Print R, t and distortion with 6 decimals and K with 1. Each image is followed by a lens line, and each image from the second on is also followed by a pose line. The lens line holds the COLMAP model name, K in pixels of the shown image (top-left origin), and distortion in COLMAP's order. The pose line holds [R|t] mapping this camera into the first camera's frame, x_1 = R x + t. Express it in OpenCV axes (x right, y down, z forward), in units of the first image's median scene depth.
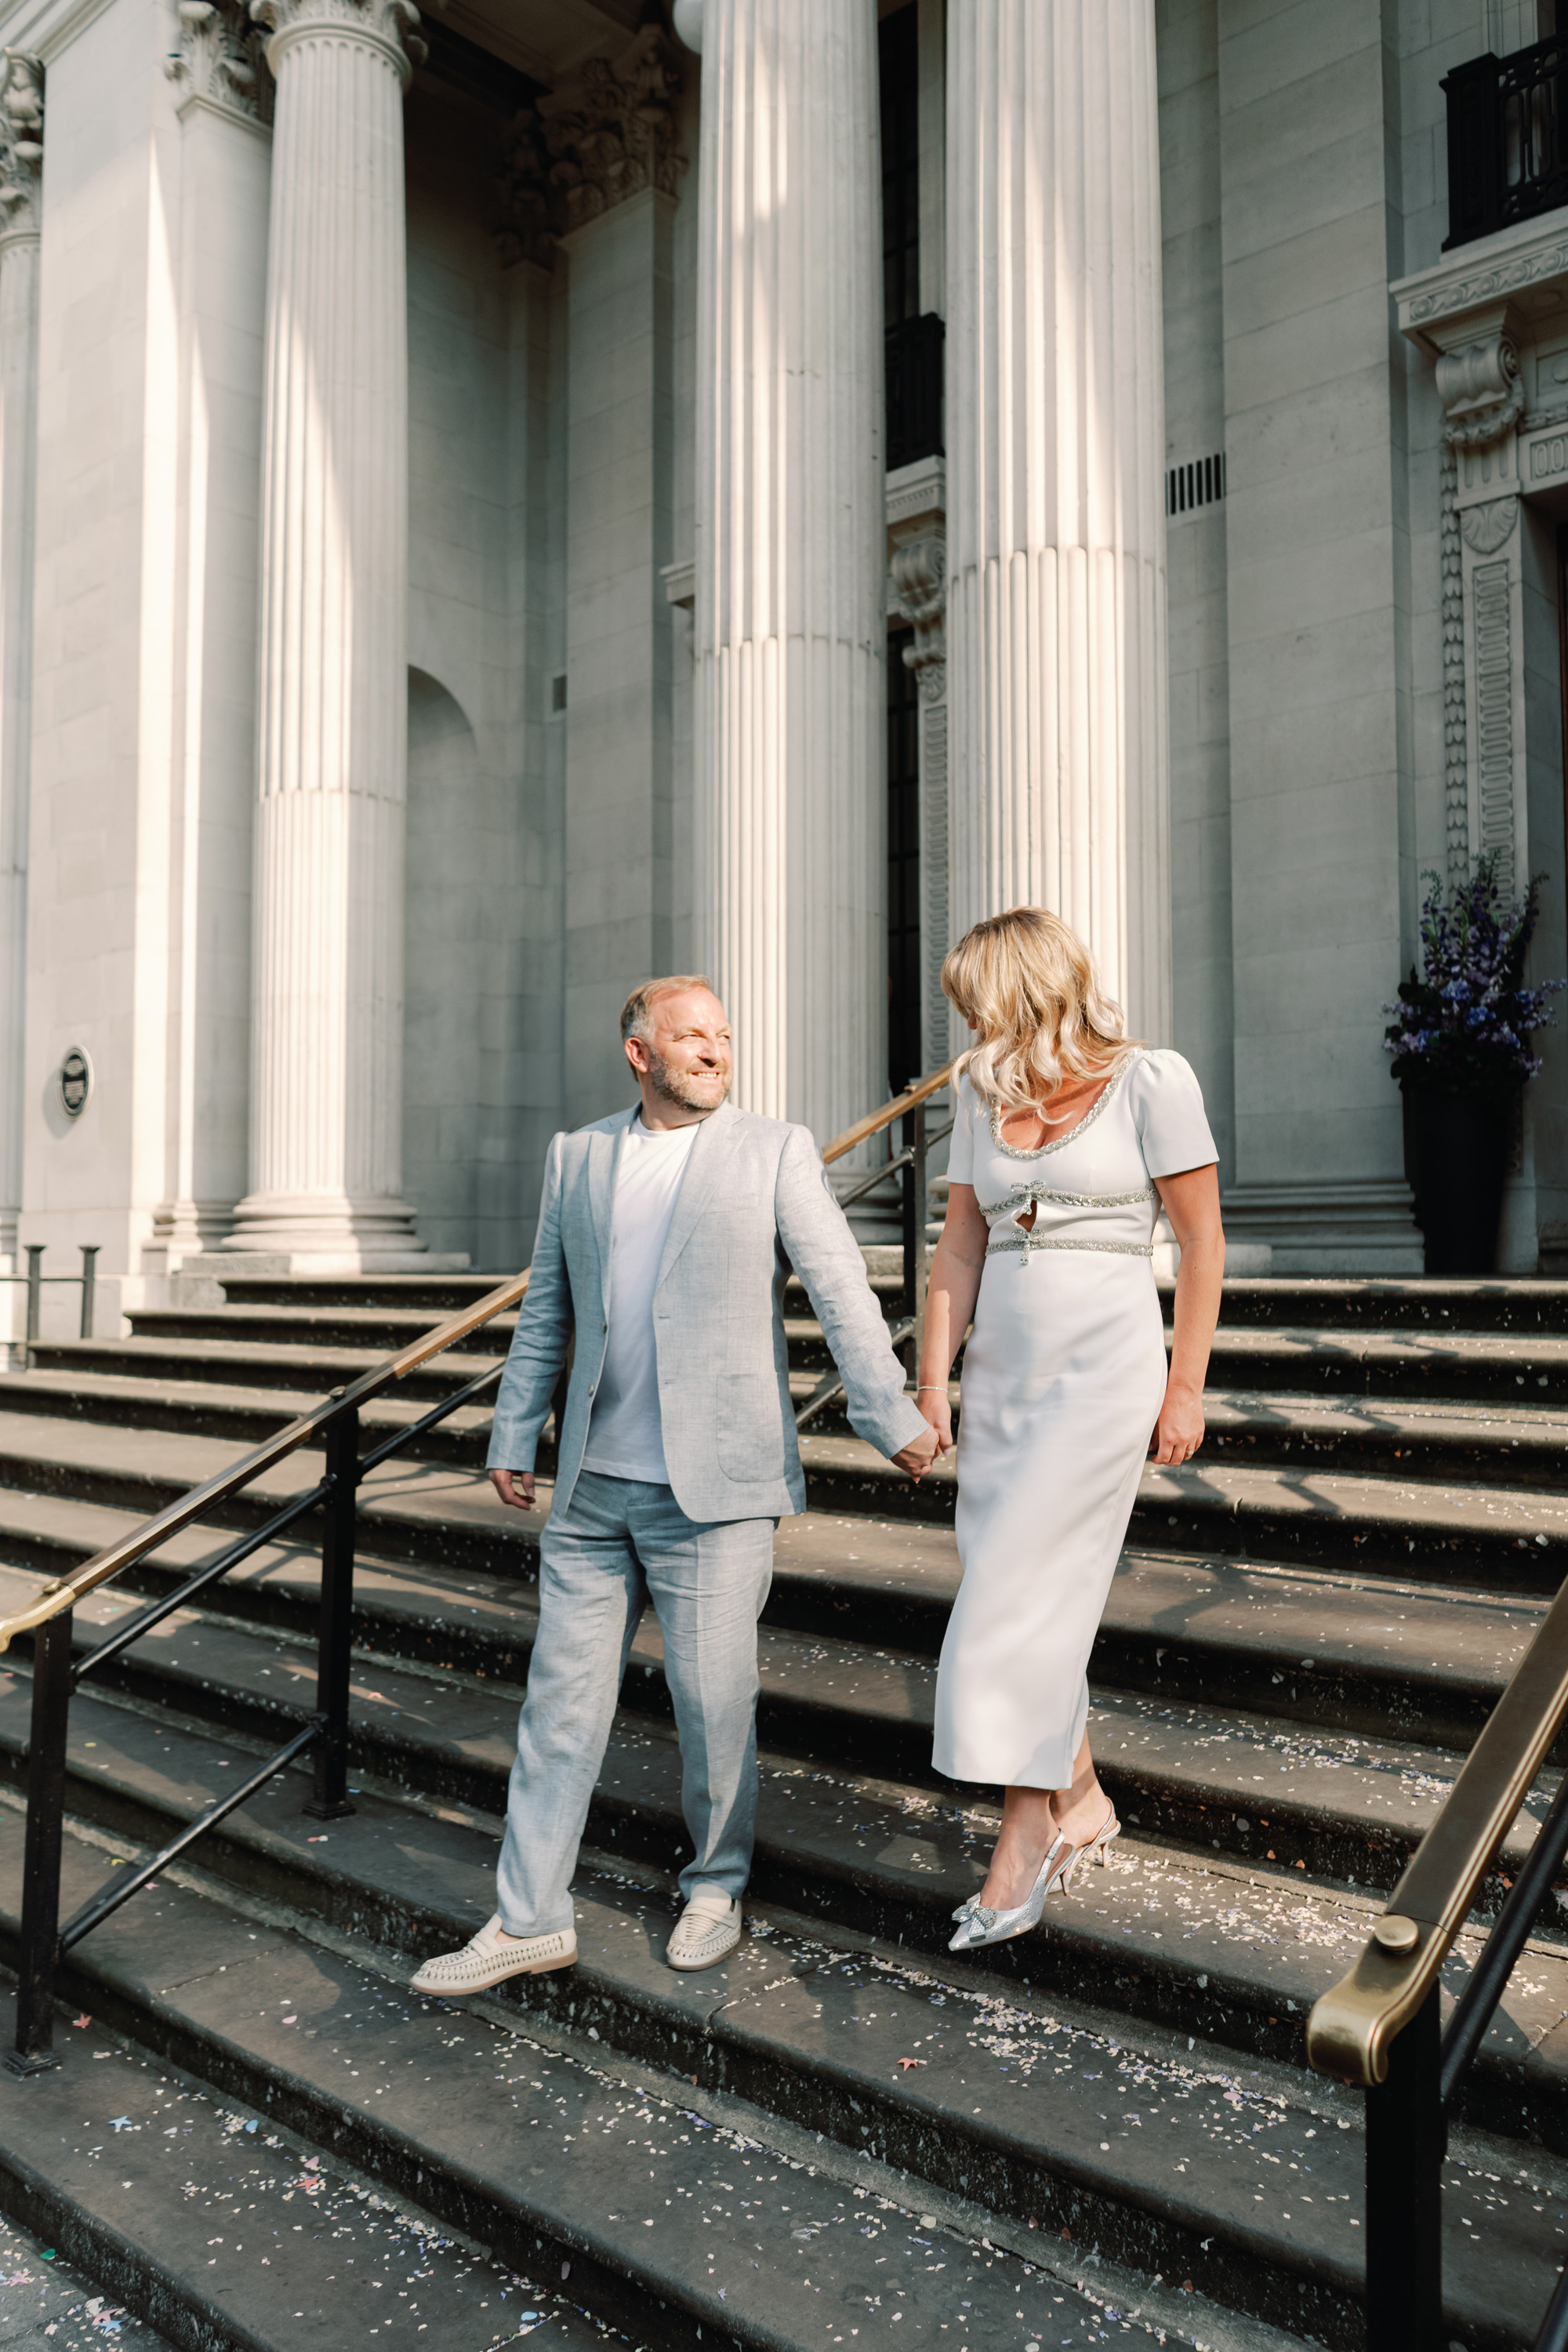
lens RADIAL K [[1808.2, 0, 777.0], [0, 1808.2, 1178.5], [0, 0, 1]] dist [-0.007294, -0.006005]
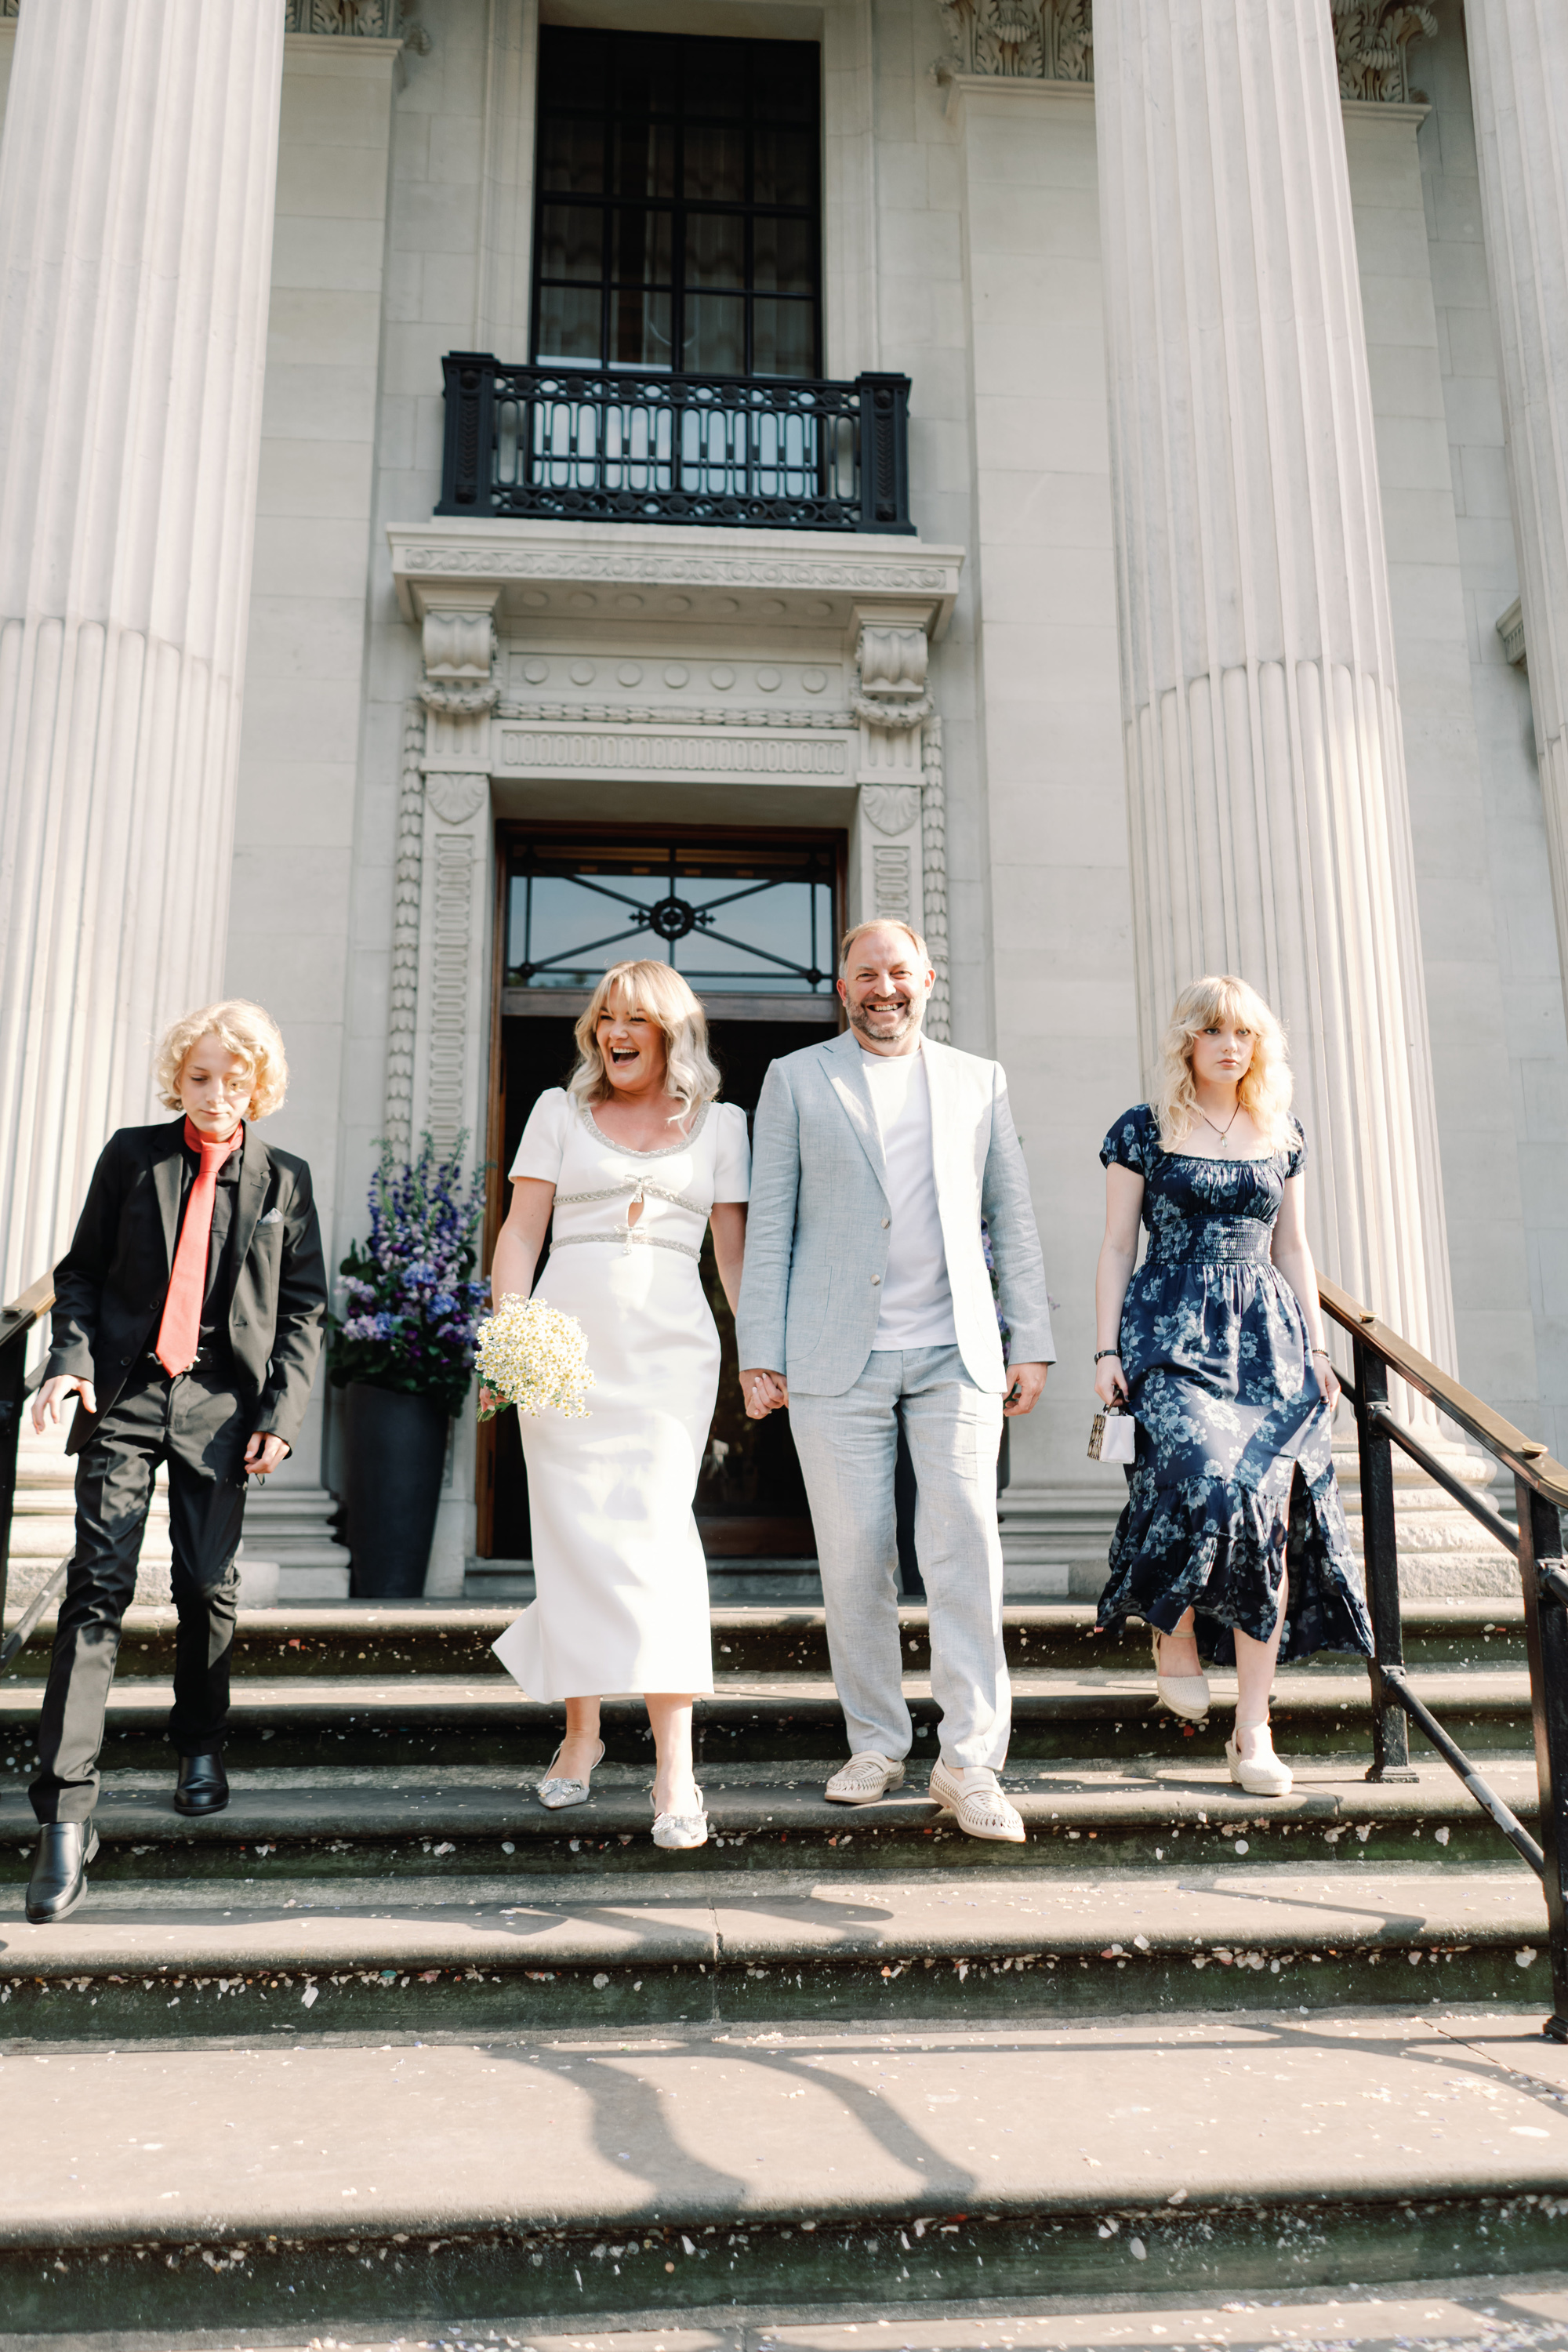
lens RADIAL K [[1808.2, 0, 786.1], [0, 1808.2, 1175.3], [0, 0, 1]] dist [-0.007294, -0.006005]
pose [[0.678728, 0.160476, 0.716642, -0.141681], [-0.032287, 0.981410, -0.189186, 0.010815], [-0.733680, 0.105267, 0.671292, 0.250614]]
